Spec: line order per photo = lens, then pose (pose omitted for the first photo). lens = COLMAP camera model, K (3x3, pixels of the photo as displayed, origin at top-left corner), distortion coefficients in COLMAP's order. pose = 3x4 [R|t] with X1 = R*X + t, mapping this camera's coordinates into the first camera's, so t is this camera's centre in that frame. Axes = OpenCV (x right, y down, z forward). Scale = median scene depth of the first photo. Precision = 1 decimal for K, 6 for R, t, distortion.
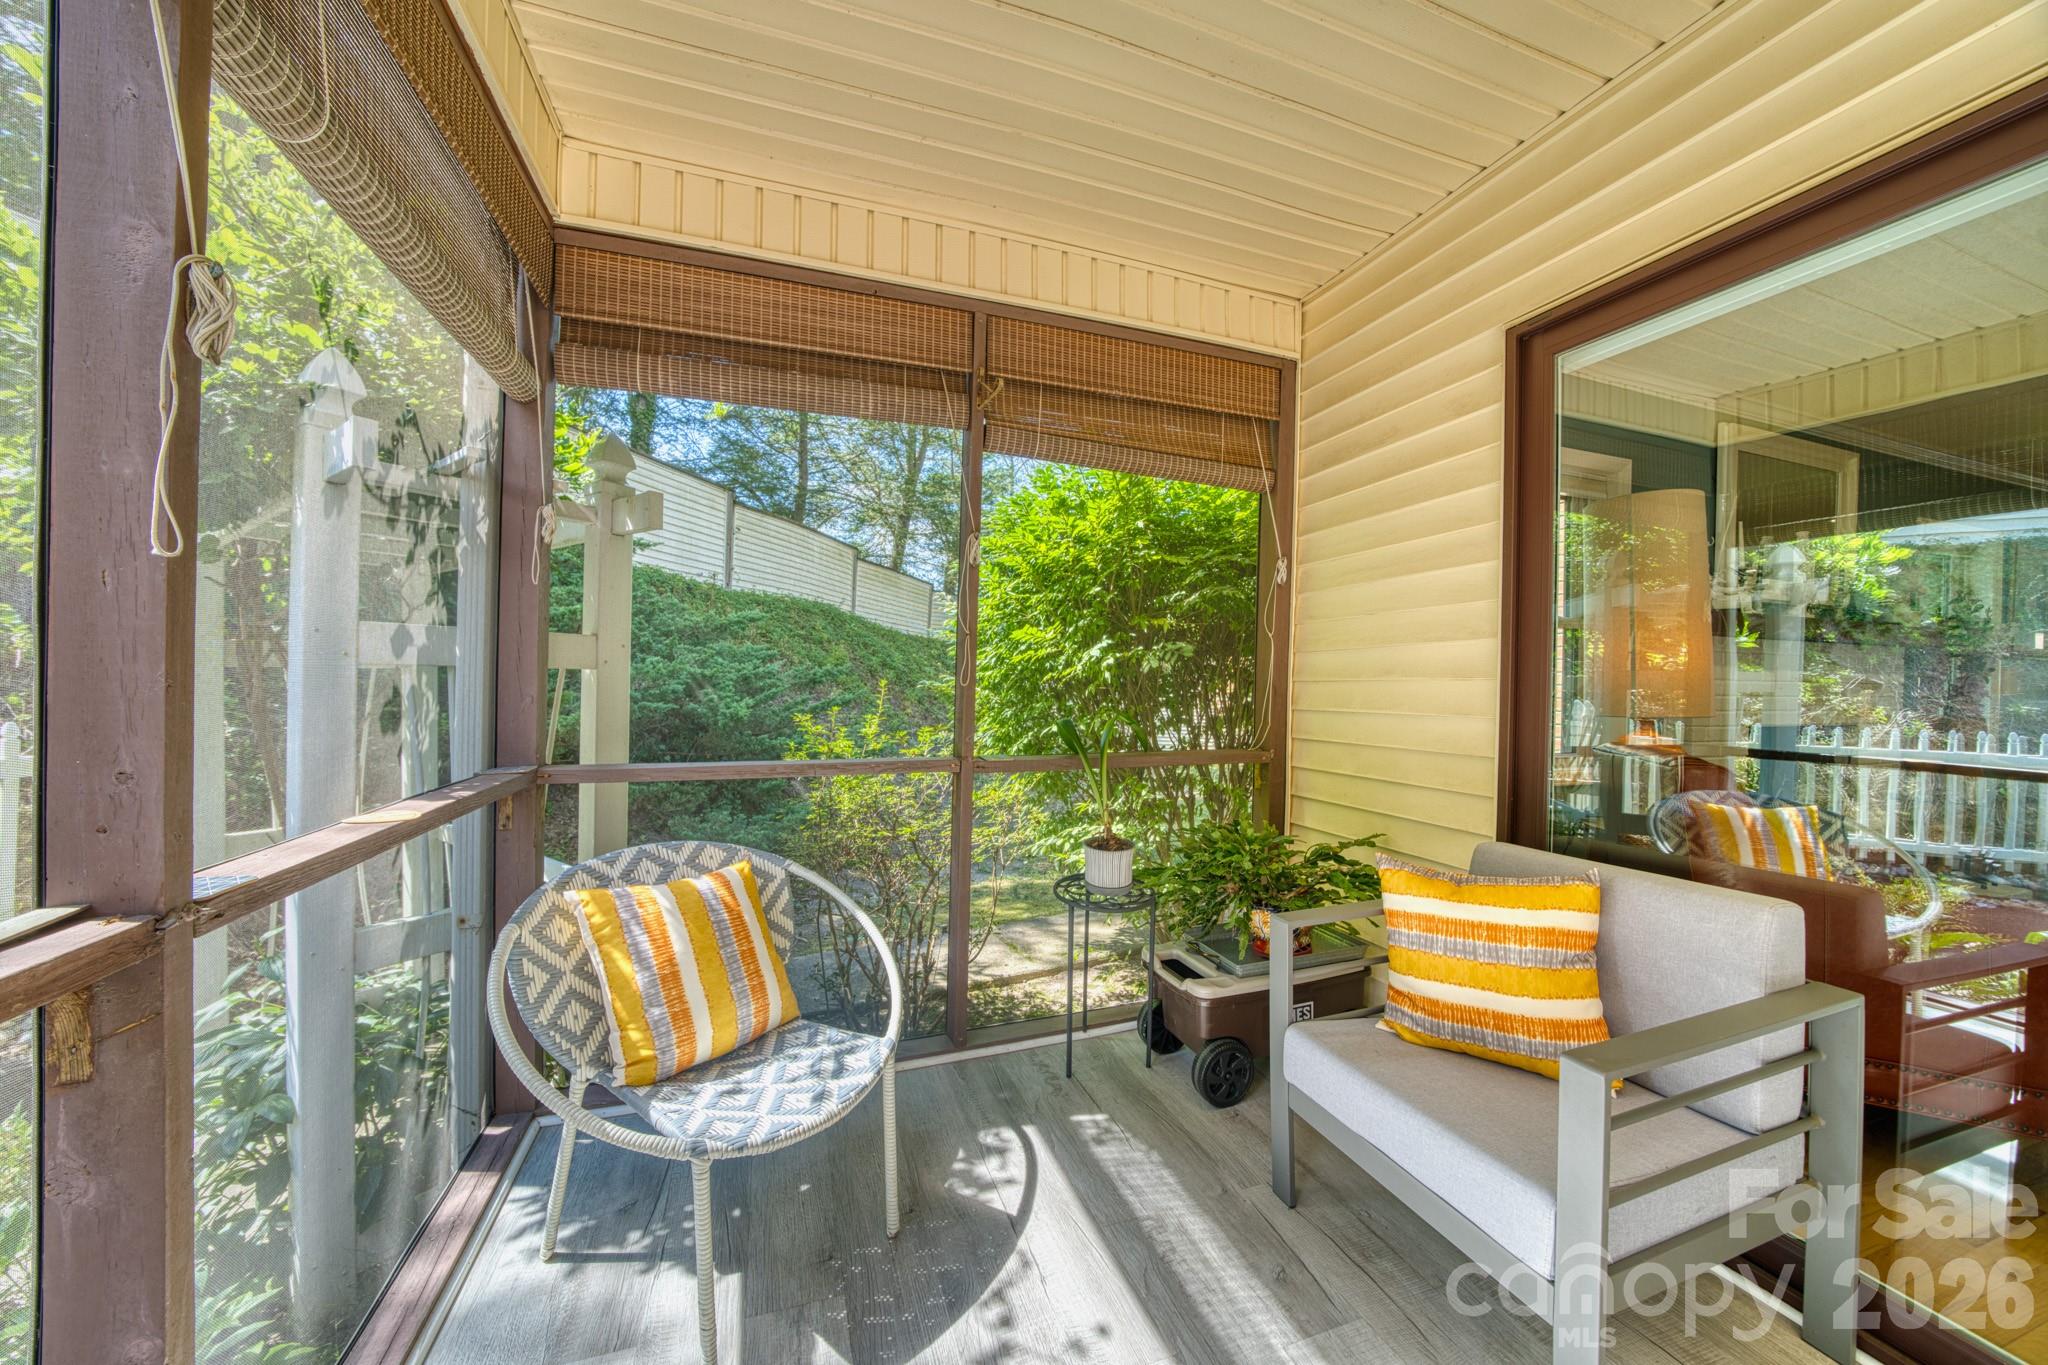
lens RADIAL K [[703.9, 0, 1019.6], [0, 703.9, 688.6], [0, 0, 1]] dist [-0.024119, -0.000007]
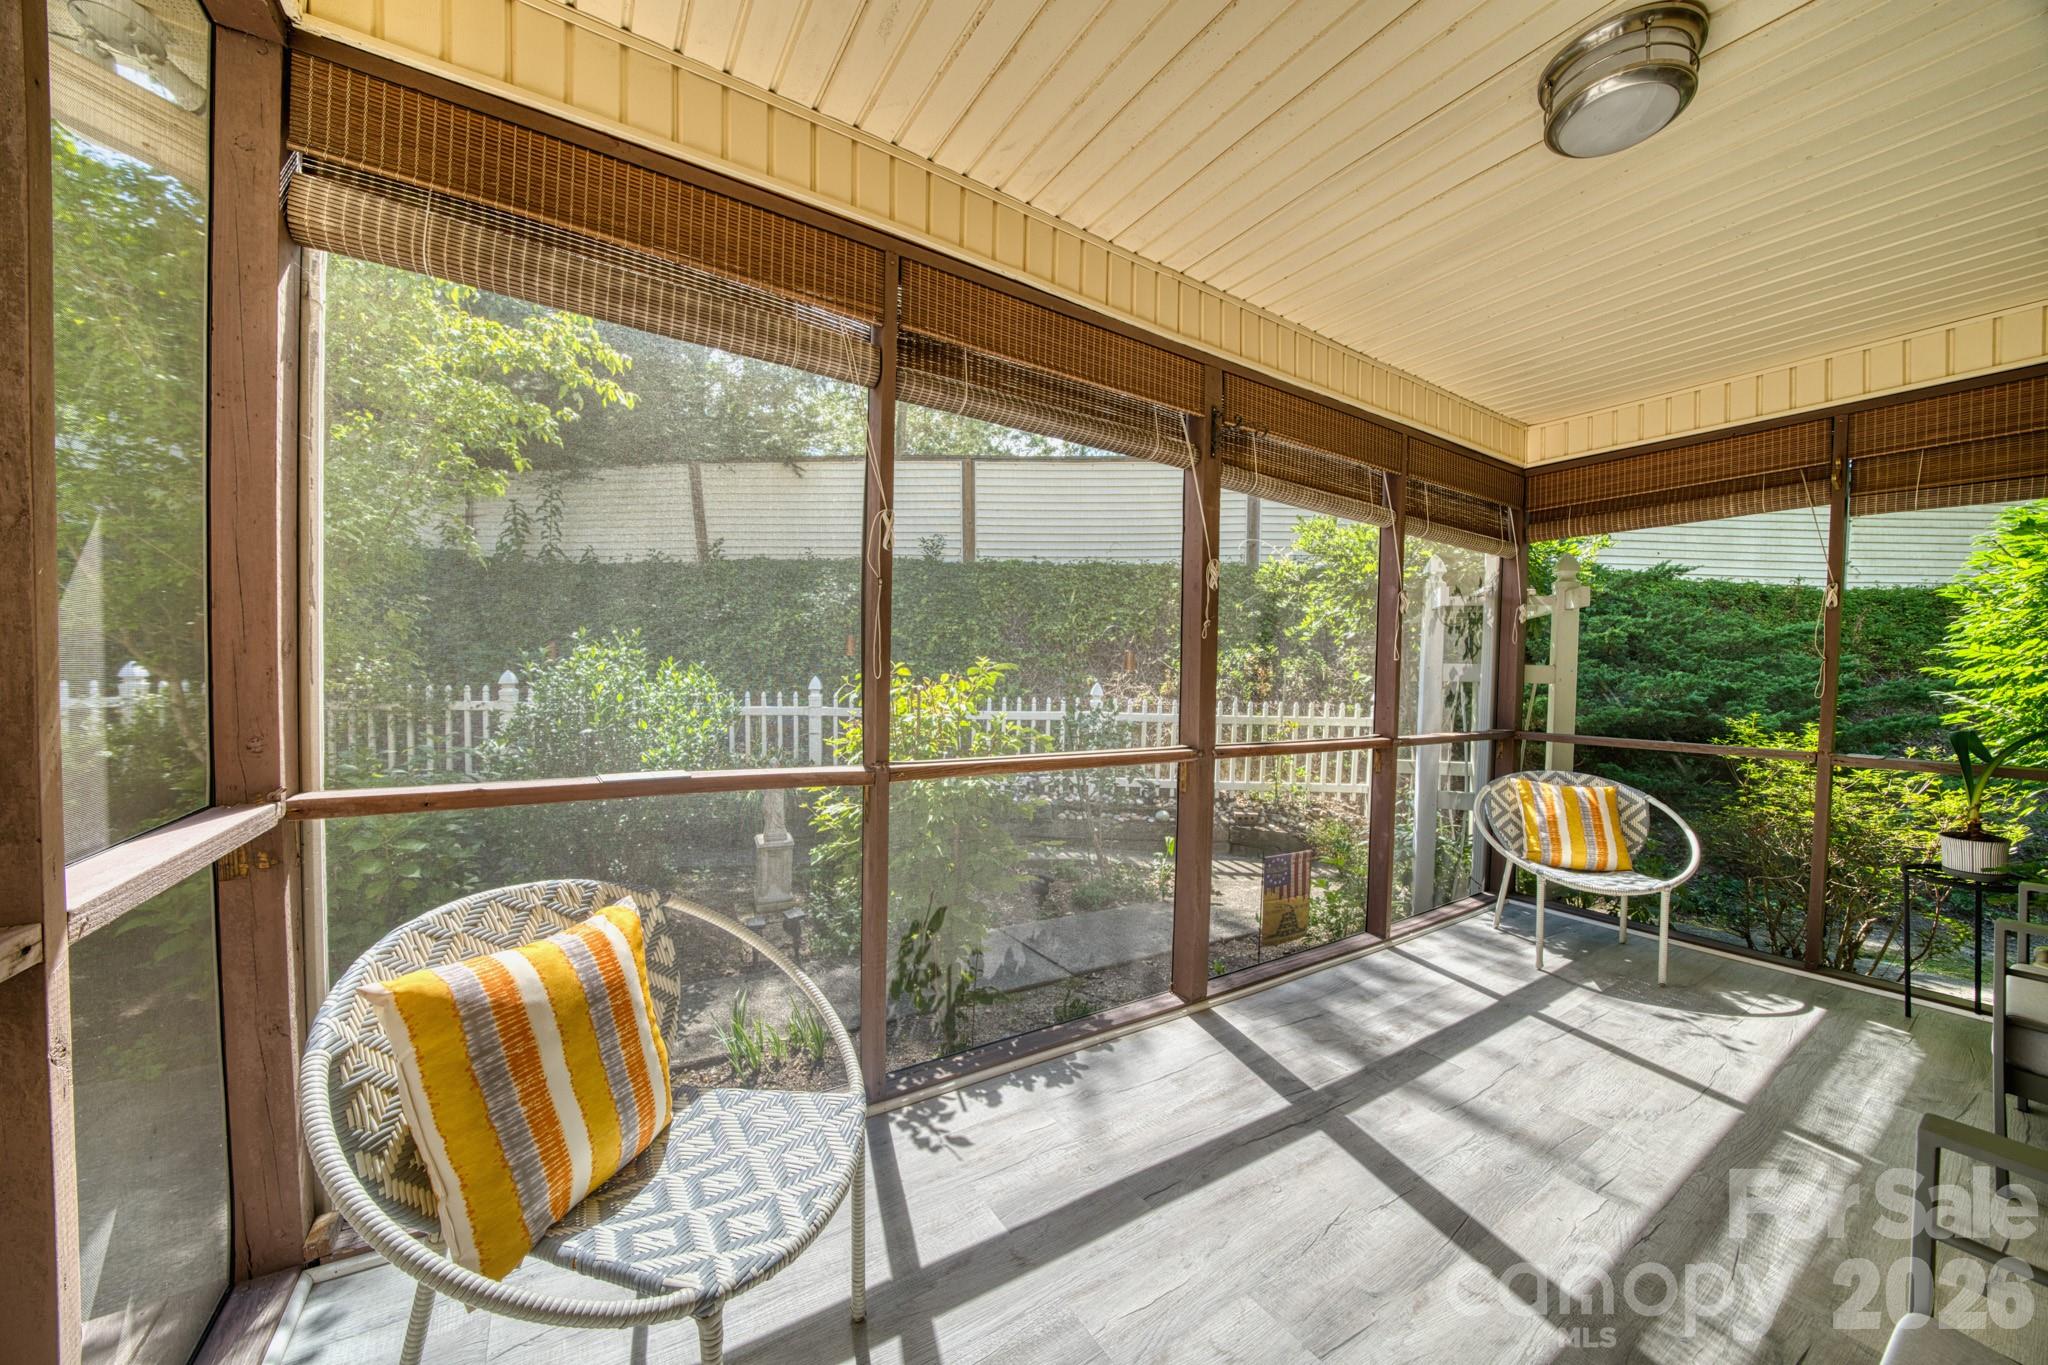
lens RADIAL K [[706.6, 0, 1016.2], [0, 706.6, 682.9], [0, 0, 1]] dist [-0.019877, 0.000346]
pose [[0.224040, 0.001265, -0.974579, 1.131485], [-0.024865, 0.999681, -0.004418, 0.016551], [0.974263, 0.025223, 0.224000, -1.038727]]
